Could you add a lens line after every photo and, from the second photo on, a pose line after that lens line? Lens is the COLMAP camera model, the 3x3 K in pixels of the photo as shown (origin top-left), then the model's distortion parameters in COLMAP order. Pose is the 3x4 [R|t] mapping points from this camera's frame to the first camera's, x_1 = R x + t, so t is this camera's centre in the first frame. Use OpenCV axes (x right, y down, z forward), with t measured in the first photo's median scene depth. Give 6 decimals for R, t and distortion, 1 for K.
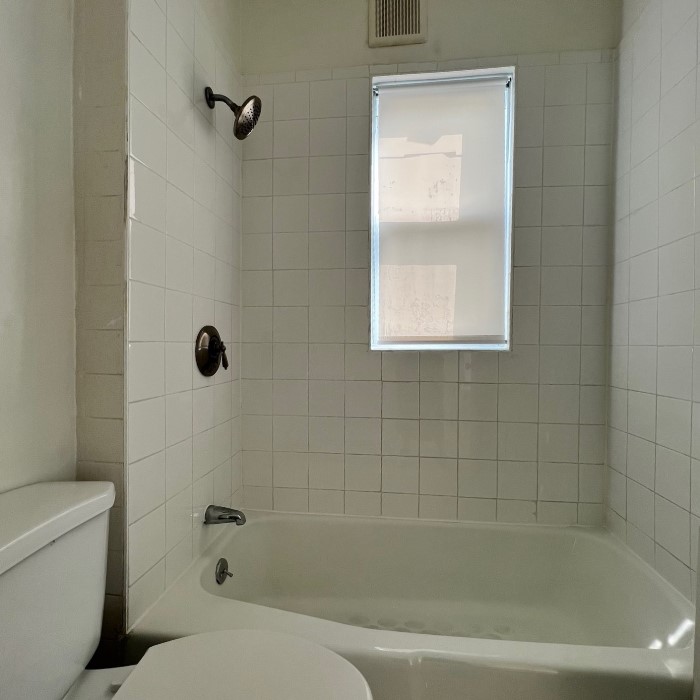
lens RADIAL K [[398.4, 0, 351.6], [0, 398.4, 349.5], [0, 0, 1]] dist [-0.001753, 0.004177]
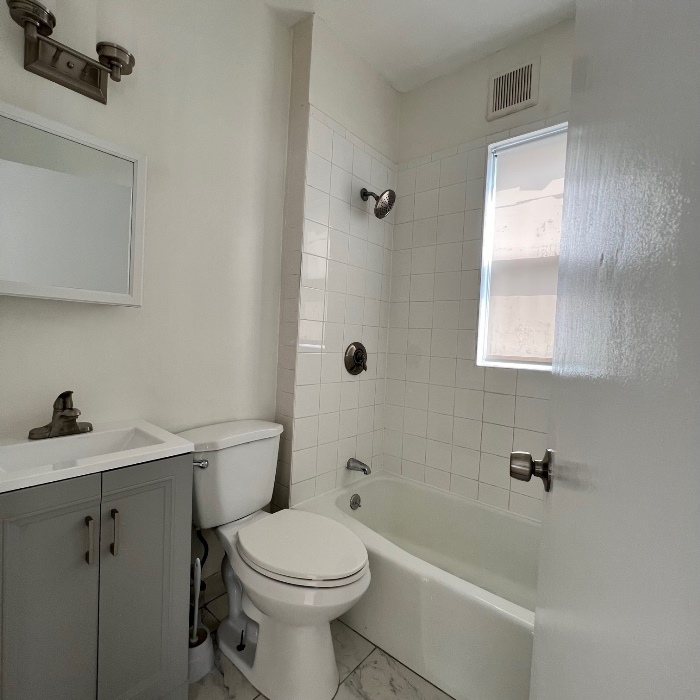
lens RADIAL K [[371.9, 0, 351.7], [0, 371.9, 349.1], [0, 0, 1]] dist [-0.006800, 0.002368]
pose [[0.826987, 0.054613, -0.559562, 0.379762], [-0.054223, 0.998379, 0.017304, -0.049166], [0.559600, 0.016030, 0.828608, -0.180445]]
